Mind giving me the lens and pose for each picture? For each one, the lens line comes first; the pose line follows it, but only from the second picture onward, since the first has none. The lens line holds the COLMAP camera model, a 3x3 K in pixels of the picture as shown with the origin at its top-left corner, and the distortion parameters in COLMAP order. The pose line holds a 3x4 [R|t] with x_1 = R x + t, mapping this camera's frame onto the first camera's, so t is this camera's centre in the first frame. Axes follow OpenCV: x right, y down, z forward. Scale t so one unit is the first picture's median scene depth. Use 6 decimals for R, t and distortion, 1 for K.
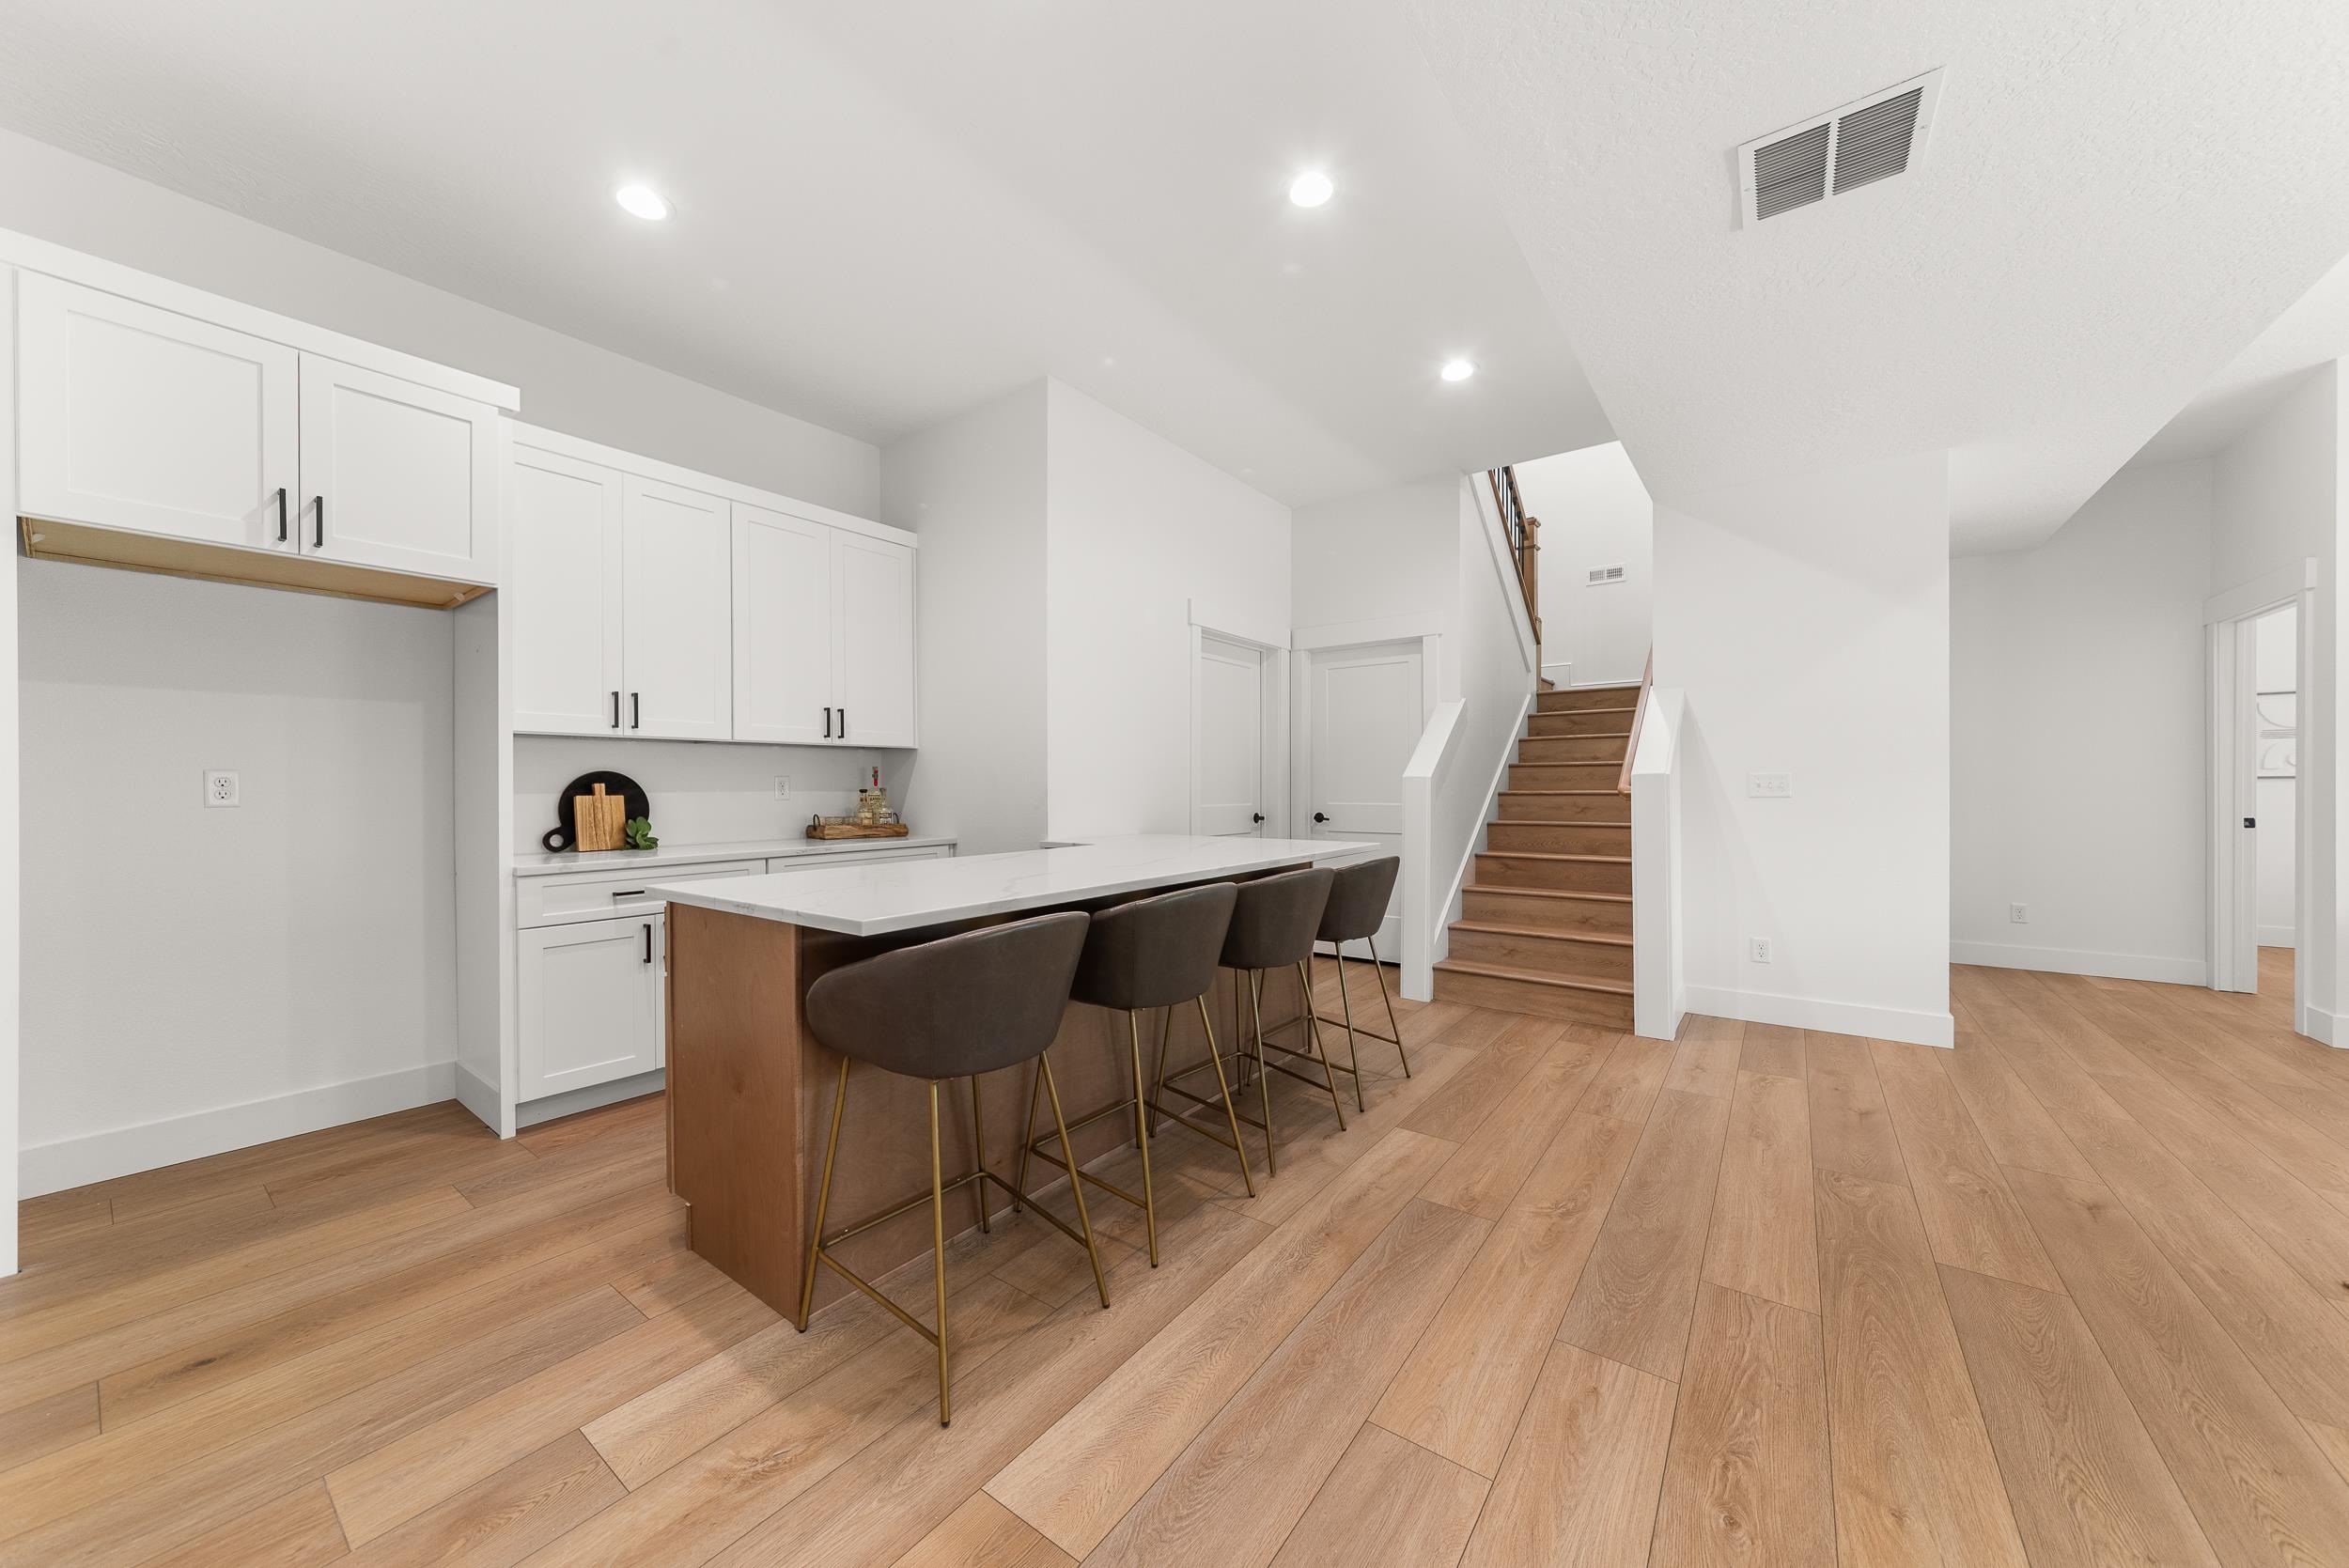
lens RADIAL K [[839.3, 0, 1182.5], [0, 839.3, 795.0], [0, 0, 1]] dist [-0.001987, 0.001850]
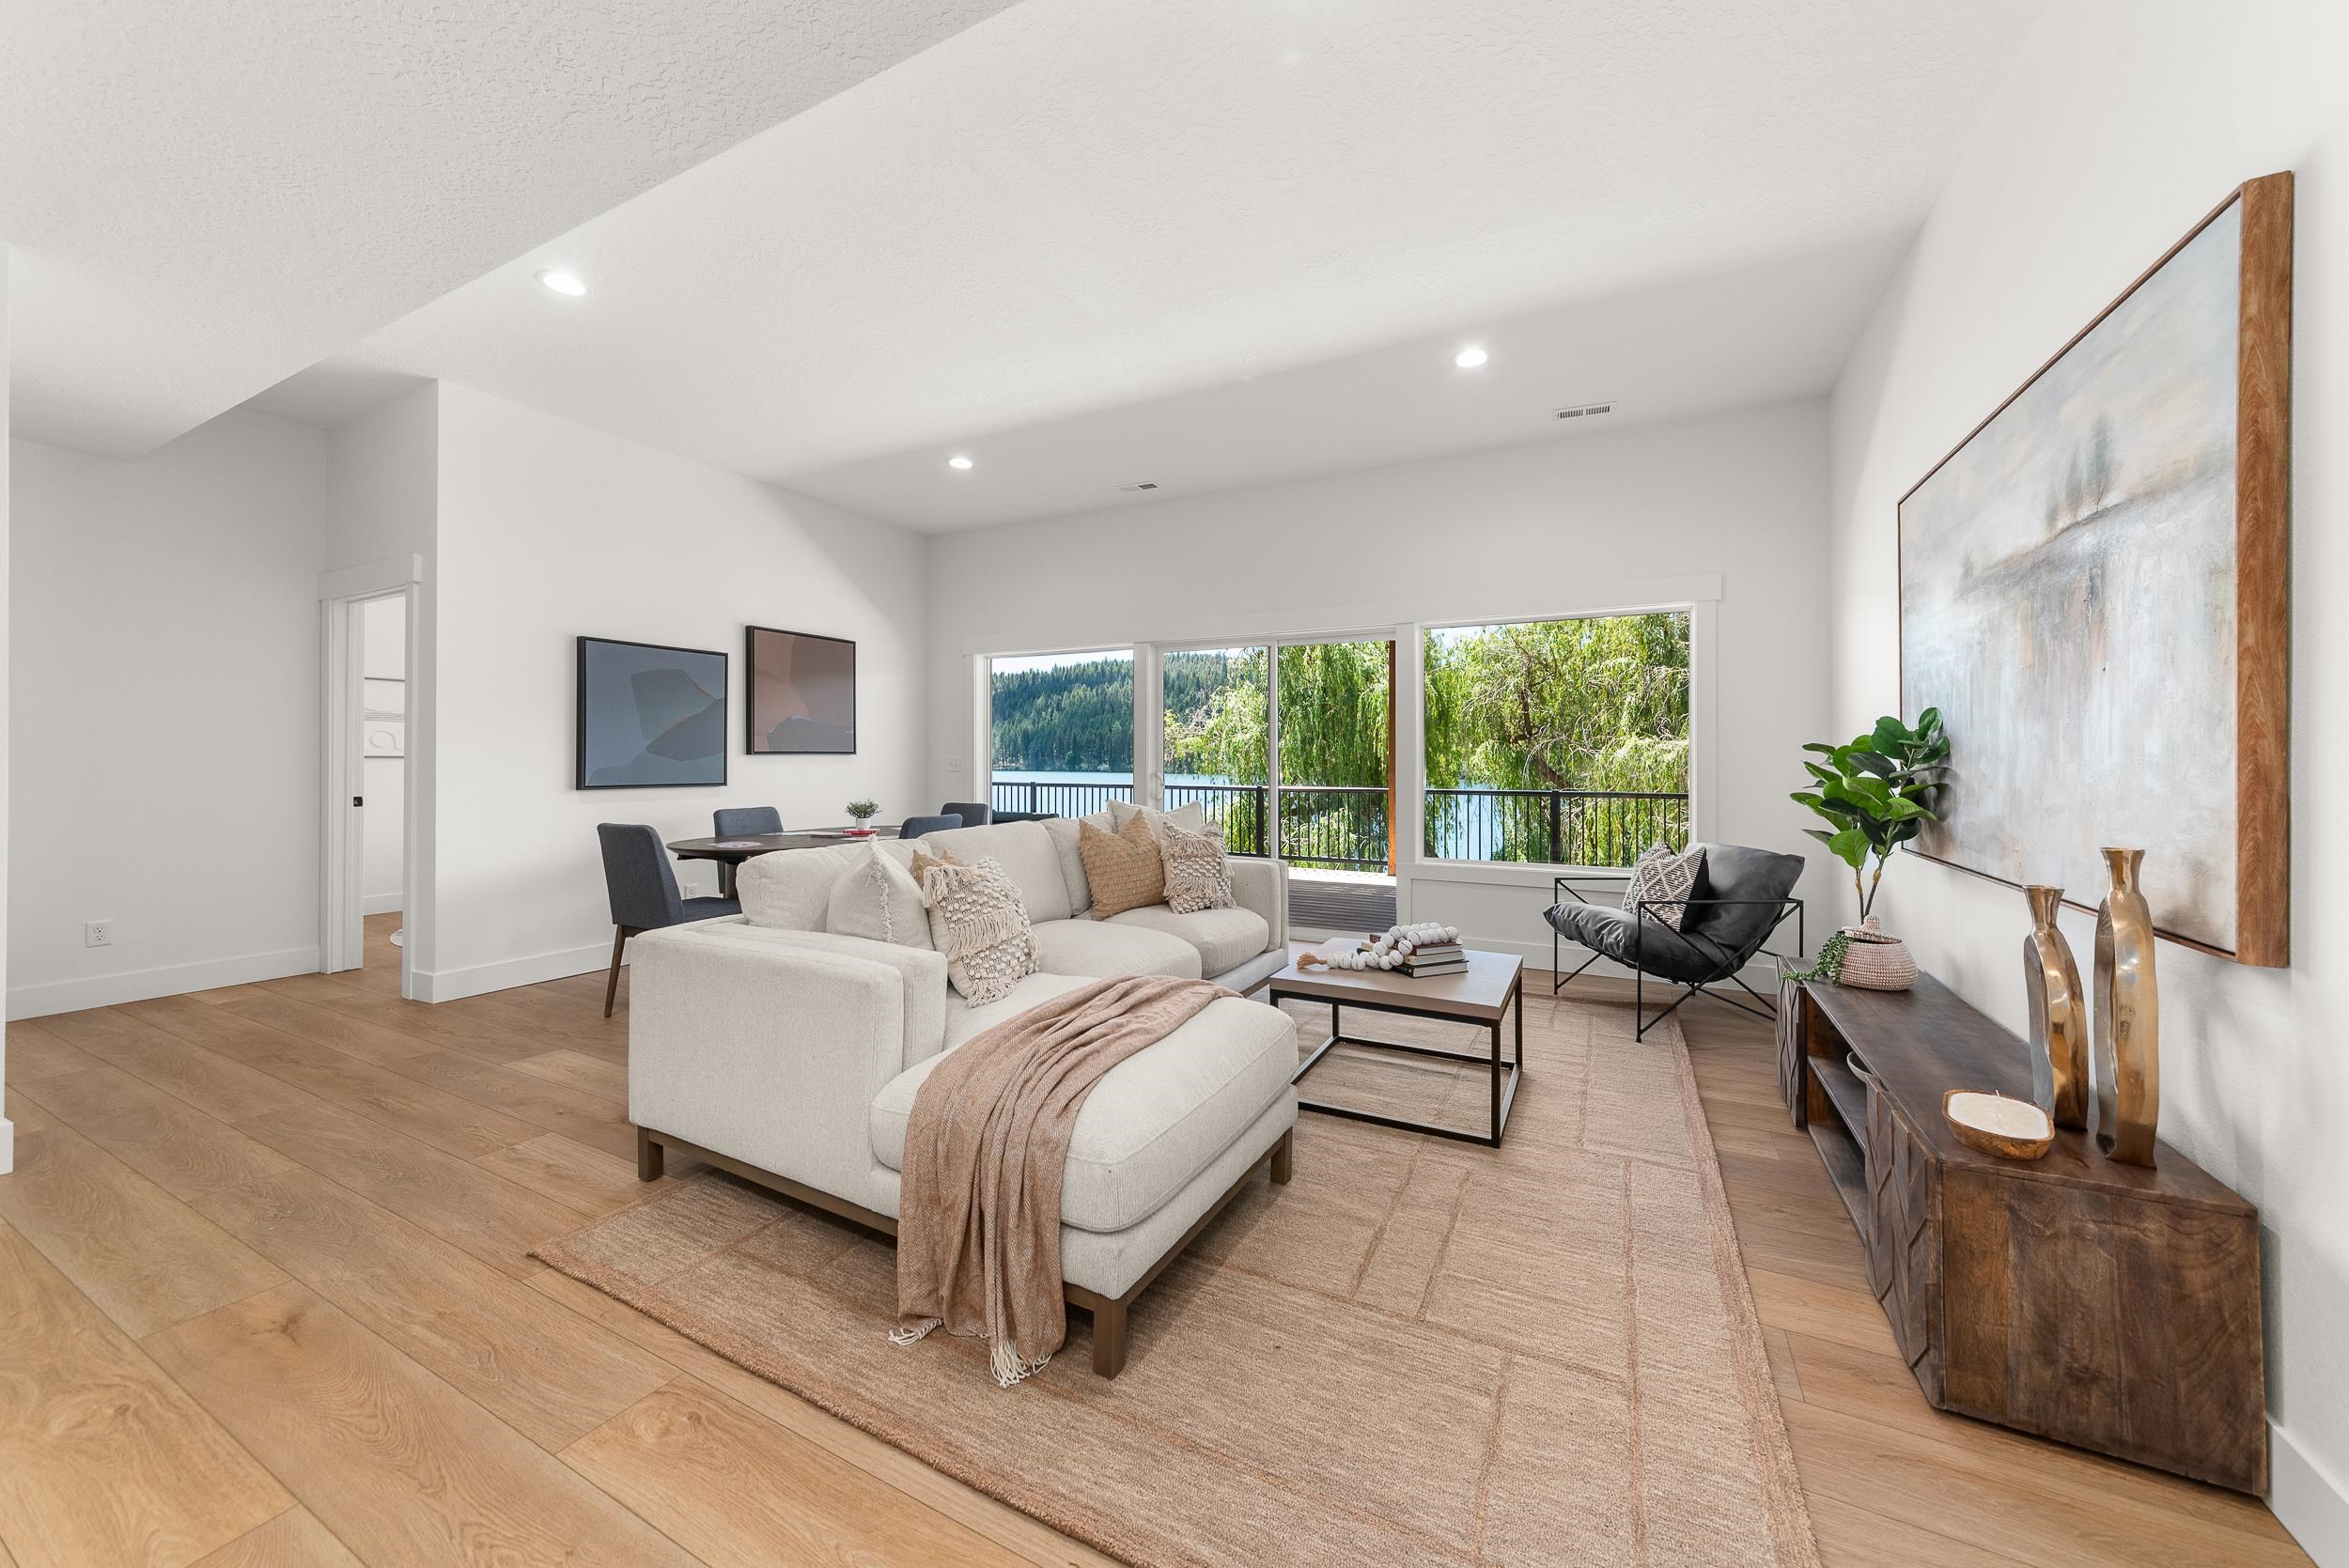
lens RADIAL K [[839.3, 0, 1189.8], [0, 839.3, 773.7], [0, 0, 1]] dist [-0.001987, 0.001850]
pose [[-0.156436, 0.000646, 0.987688, 0.128483], [-0.004261, 0.999990, -0.001329, -0.003579], [-0.987679, -0.004416, -0.156432, 0.193878]]
